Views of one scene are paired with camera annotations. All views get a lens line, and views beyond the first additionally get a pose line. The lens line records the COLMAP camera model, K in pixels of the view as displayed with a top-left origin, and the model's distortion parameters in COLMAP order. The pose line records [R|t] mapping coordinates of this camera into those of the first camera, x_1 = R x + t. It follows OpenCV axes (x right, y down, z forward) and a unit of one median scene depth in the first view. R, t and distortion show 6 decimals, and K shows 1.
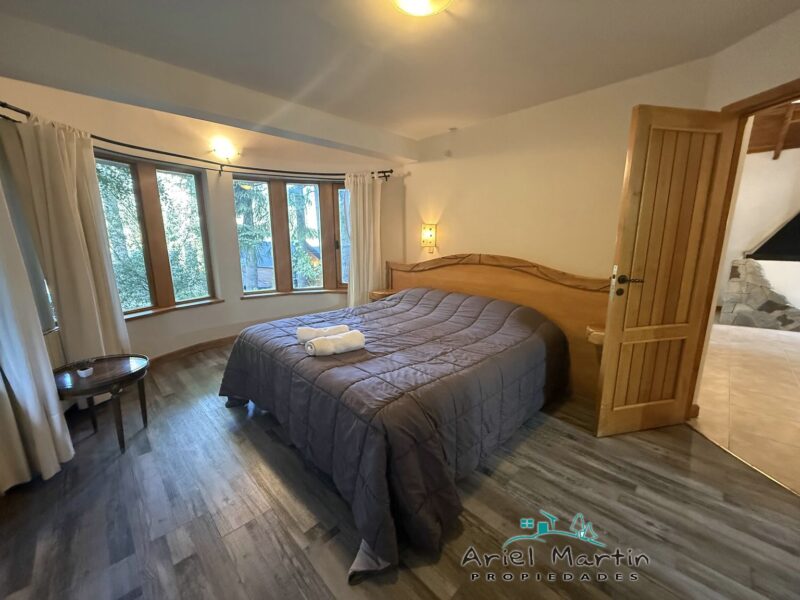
lens RADIAL K [[318.7, 0, 400.7], [0, 318.7, 300.8], [0, 0, 1]] dist [-0.004111, 0.000686]
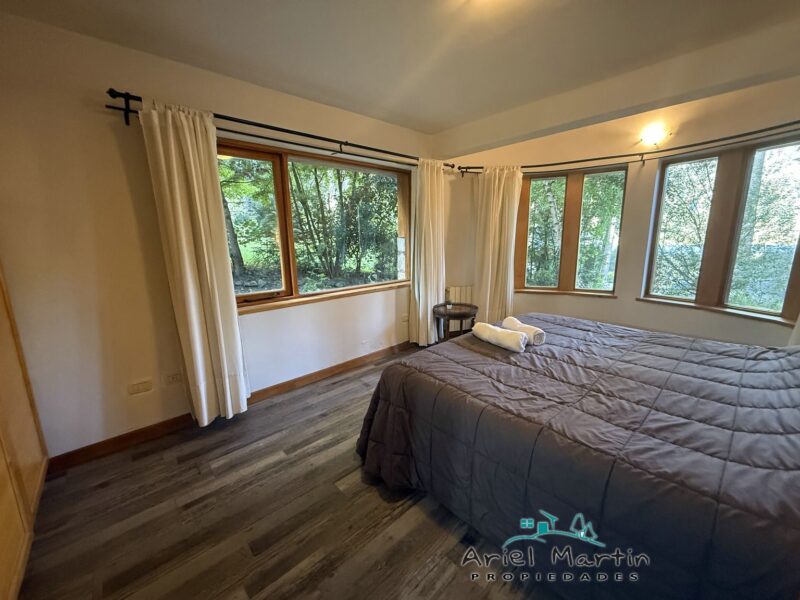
lens RADIAL K [[318.7, 0, 397.7], [0, 318.7, 299.6], [0, 0, 1]] dist [-0.004111, 0.000686]
pose [[-0.033440, 0.197762, -0.979679, 0.693533], [-0.178307, 0.963321, 0.200546, -0.112477], [0.983406, 0.181390, 0.003049, 0.549730]]
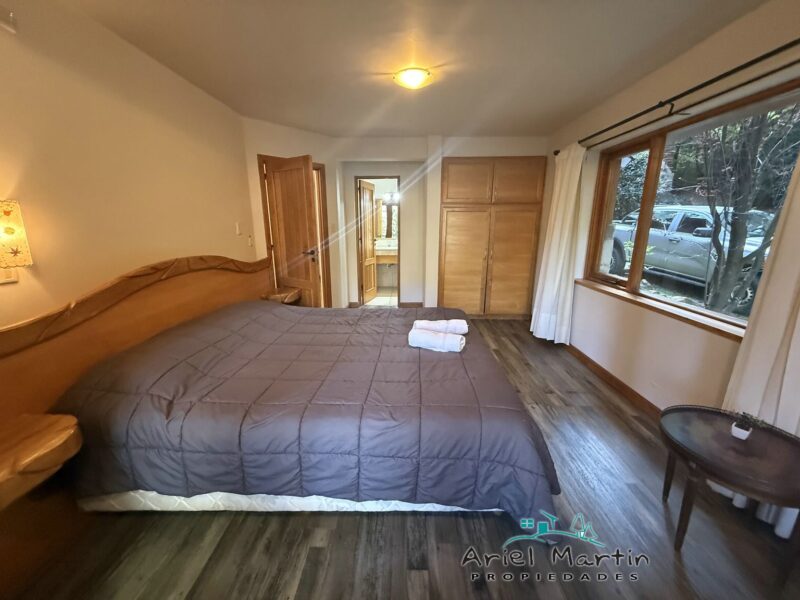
lens RADIAL K [[318.7, 0, 401.4], [0, 318.7, 303.2], [0, 0, 1]] dist [-0.004111, 0.000686]
pose [[-0.690108, -0.166574, 0.704276, -0.745103], [0.147286, 0.920458, 0.362028, -0.310180], [-0.708560, 0.353568, -0.610681, 1.482889]]
